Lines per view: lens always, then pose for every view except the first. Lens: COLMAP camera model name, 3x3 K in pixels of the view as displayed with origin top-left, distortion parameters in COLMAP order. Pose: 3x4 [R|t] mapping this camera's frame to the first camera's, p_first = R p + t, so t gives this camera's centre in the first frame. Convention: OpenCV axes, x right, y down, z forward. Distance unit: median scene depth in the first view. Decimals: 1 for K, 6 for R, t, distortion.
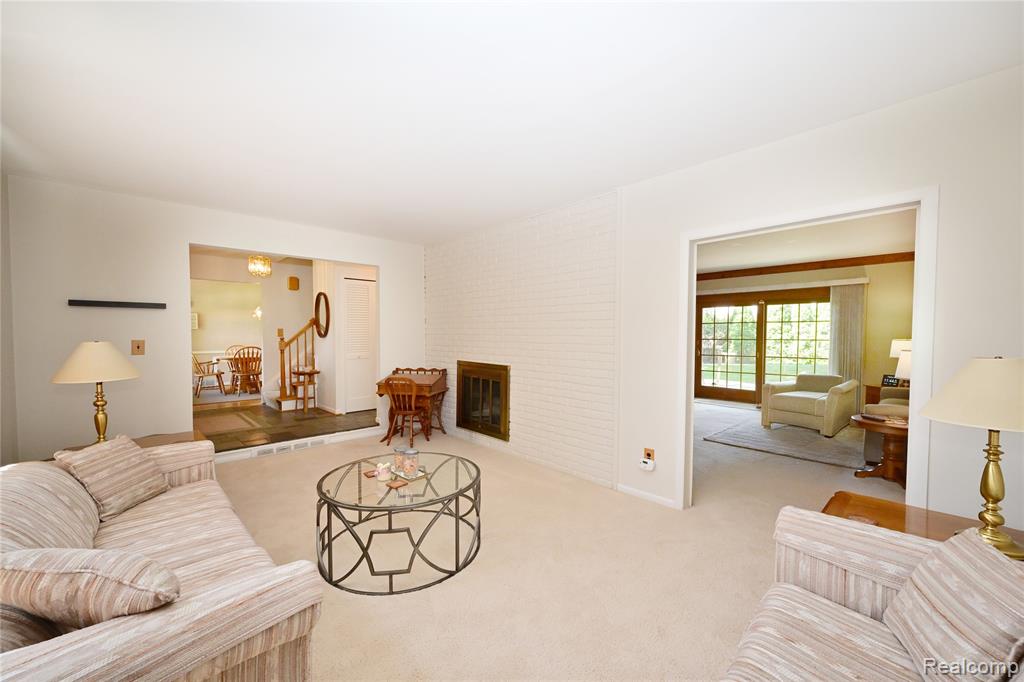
lens RADIAL K [[410.5, 0, 512.1], [0, 410.5, 355.7], [0, 0, 1]] dist [0.026568, 0.000139]
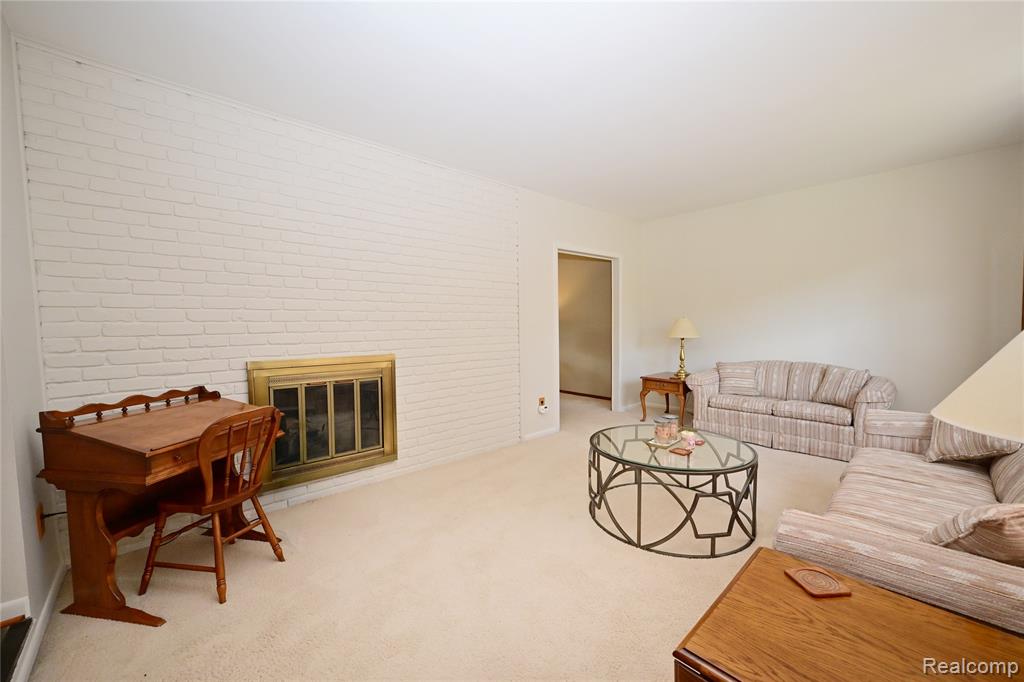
lens RADIAL K [[404.2, 0, 512.0], [0, 404.2, 341.0], [0, 0, 1]] dist [0.007269, 0.000136]
pose [[0.007388, -0.040760, 0.999142, -0.712768], [0.070251, 0.996721, 0.040142, -0.013776], [-0.997502, 0.069894, 0.010227, 0.775572]]
